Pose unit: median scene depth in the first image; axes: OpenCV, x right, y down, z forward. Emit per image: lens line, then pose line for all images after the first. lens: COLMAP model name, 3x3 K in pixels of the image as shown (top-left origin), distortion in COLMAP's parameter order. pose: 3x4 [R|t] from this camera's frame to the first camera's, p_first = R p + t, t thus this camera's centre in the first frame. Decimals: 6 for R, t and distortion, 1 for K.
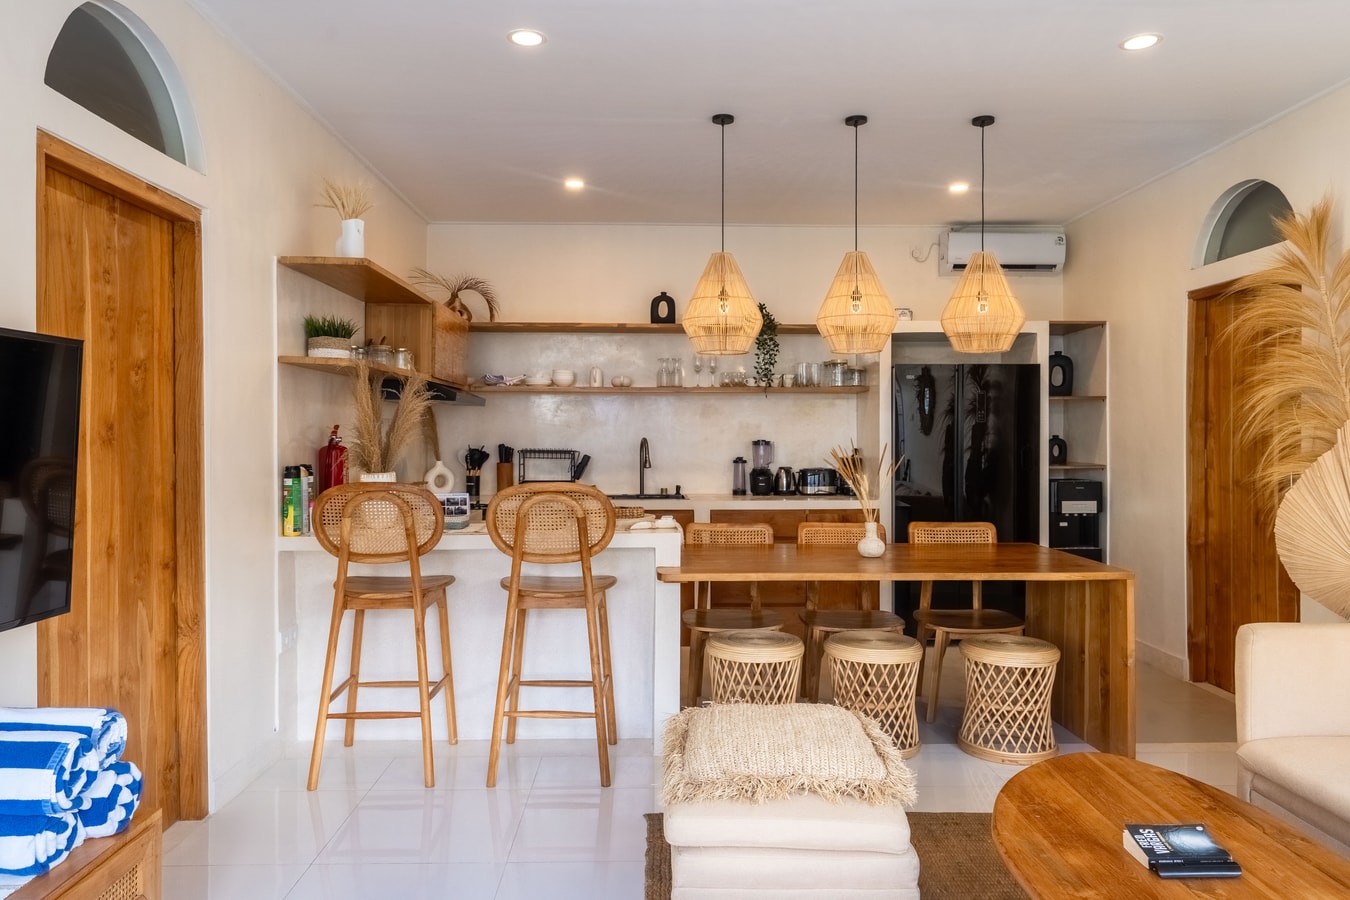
lens RADIAL K [[960.0, 0, 672.0], [0, 960.0, 433.5], [0, 0, 1]] dist [-0.000935, -0.000076]
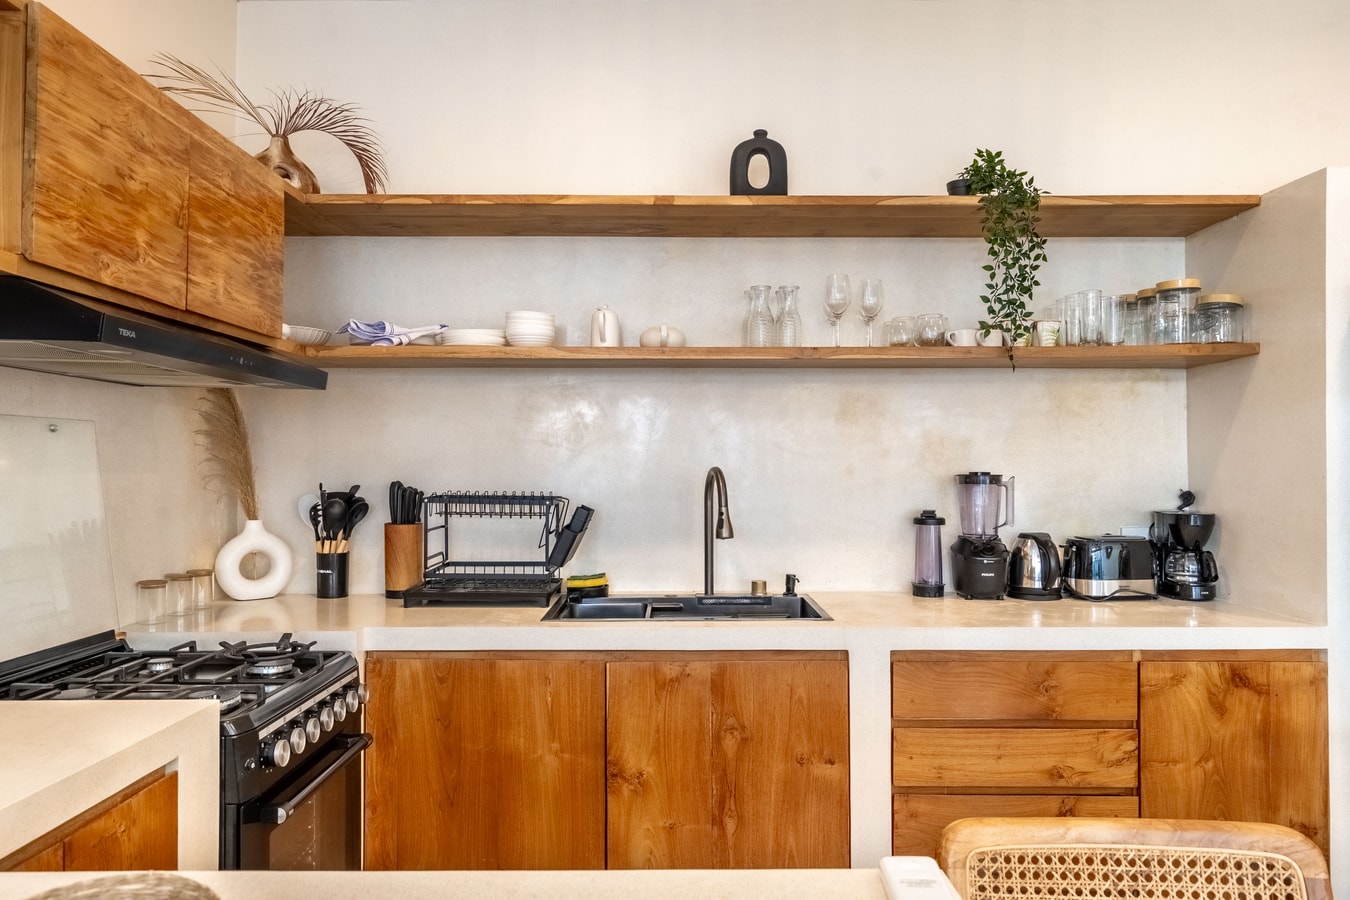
lens RADIAL K [[924.5, 0, 675.0], [0, 924.5, 450.0], [0, 0, 1]] dist [-0.003079, -0.000362]
pose [[0.999370, -0.001456, -0.035469, -0.032370], [0.000920, 0.999885, -0.015133, 0.002873], [0.035487, 0.015091, 0.999256, 0.578427]]
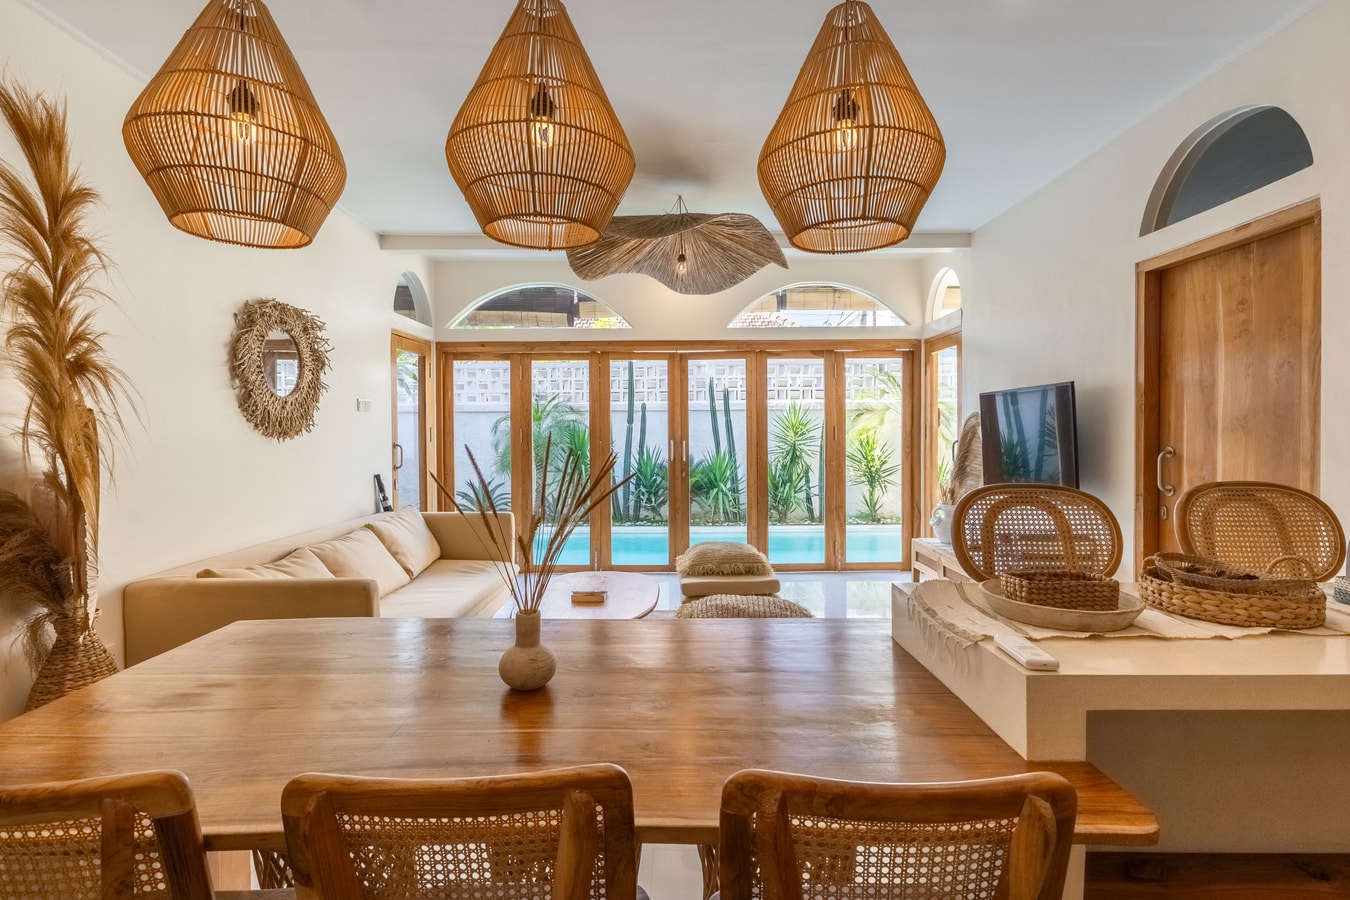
lens RADIAL K [[632.9, 0, 669.7], [0, 632.9, 434.0], [0, 0, 1]] dist [0.000519, 0.000431]
pose [[-0.998424, 0.003364, 0.056020, 0.075318], [0.003992, 0.999930, 0.011101, 0.000984], [-0.055978, 0.011307, -0.998368, 0.883550]]
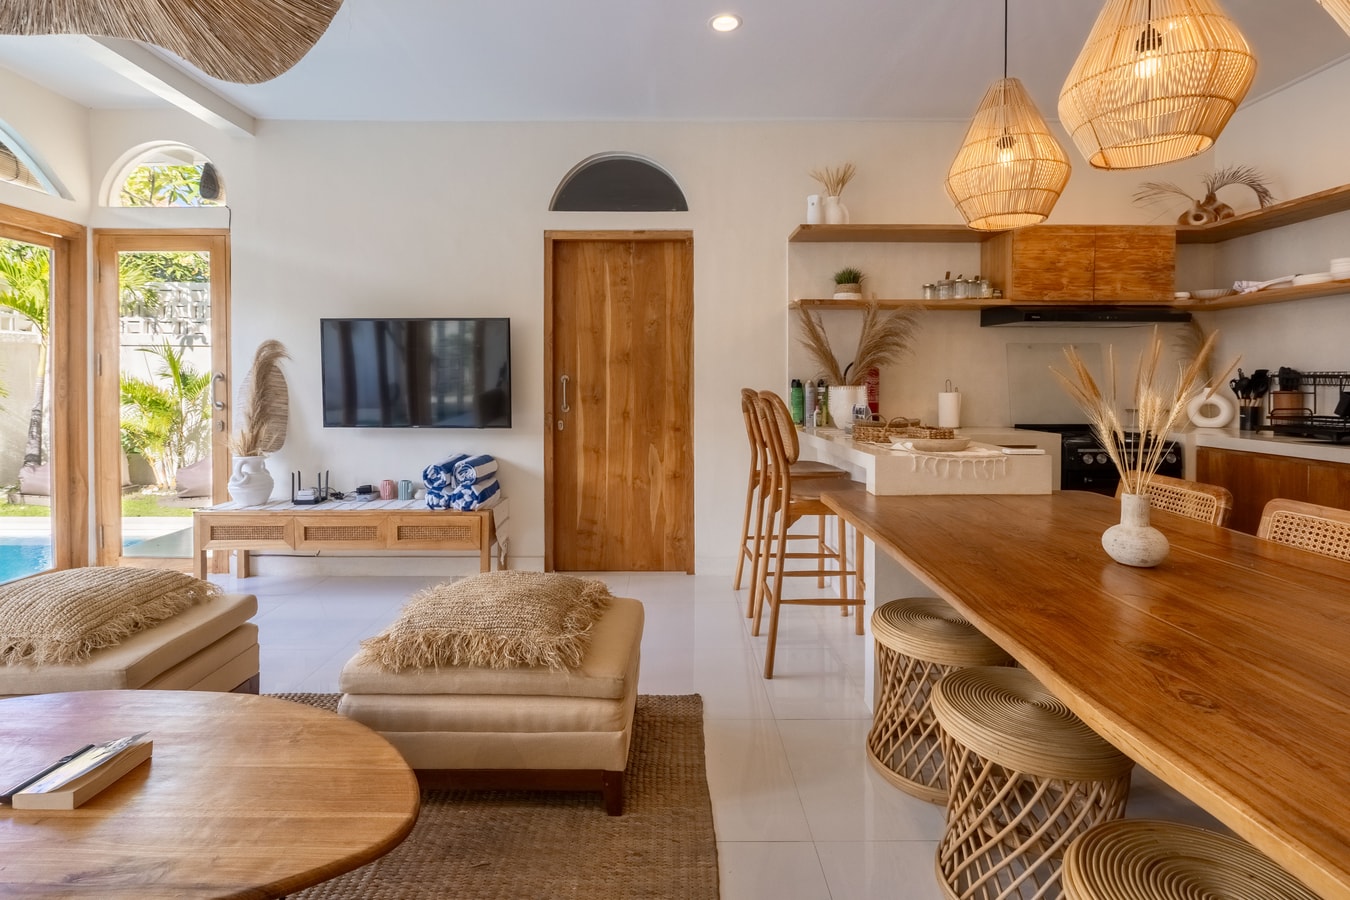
lens RADIAL K [[654.2, 0, 673.0], [0, 654.2, 386.2], [0, 0, 1]] dist [-0.000282, 0.000232]
pose [[-0.023111, 0.007148, -0.999707, 0.371711], [-0.000271, 0.999974, 0.007156, 0.023070], [0.999733, 0.000437, -0.023109, 0.519028]]
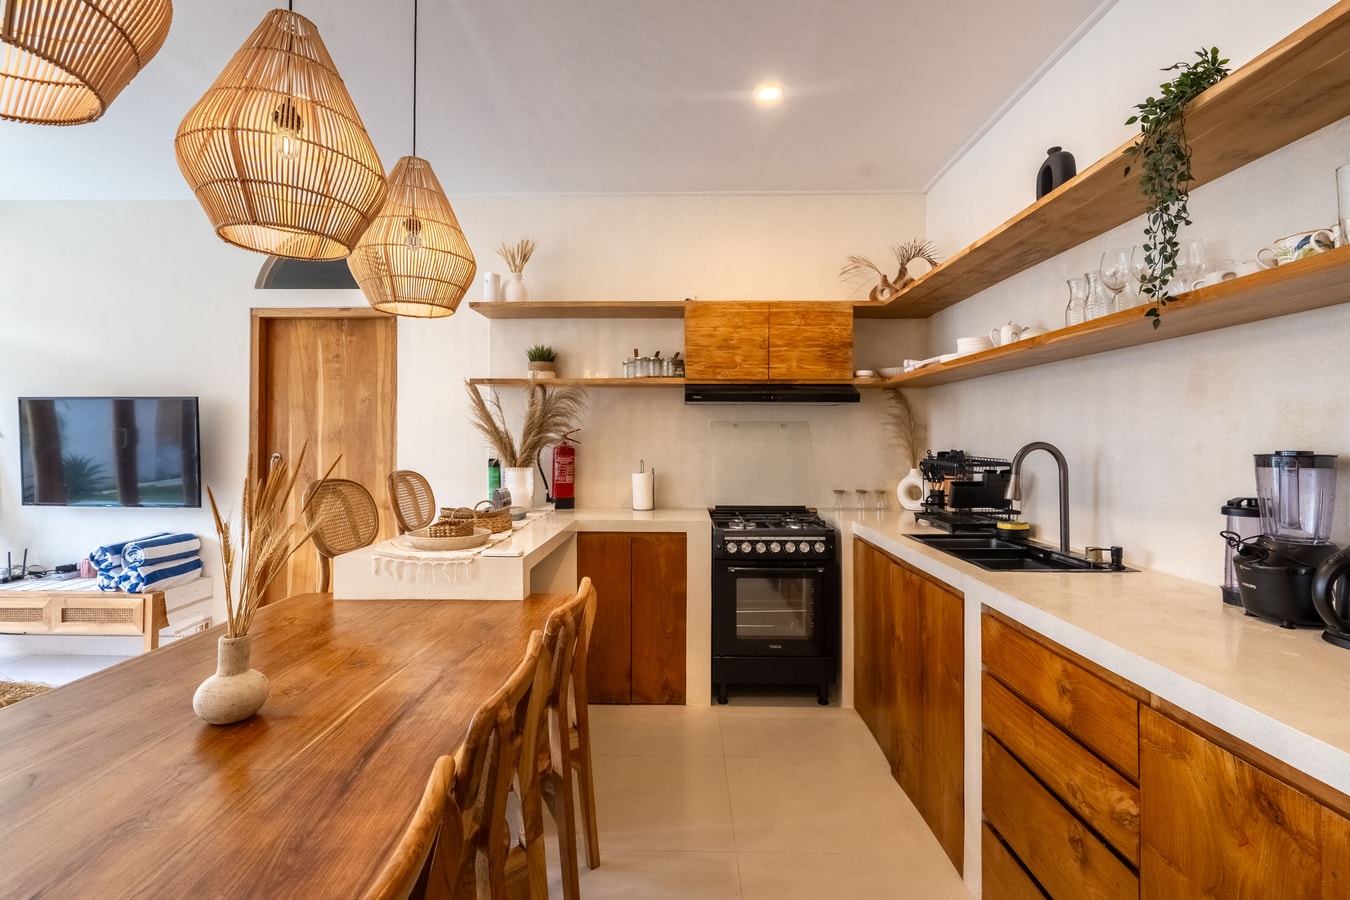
lens RADIAL K [[632.9, 0, 669.7], [0, 632.9, 434.0], [0, 0, 1]] dist [0.000519, 0.000431]
pose [[-0.058443, -0.008029, -0.998258, 0.326908], [-0.001161, 0.999968, -0.007974, 0.002814], [0.998290, 0.000693, -0.058451, 0.816181]]
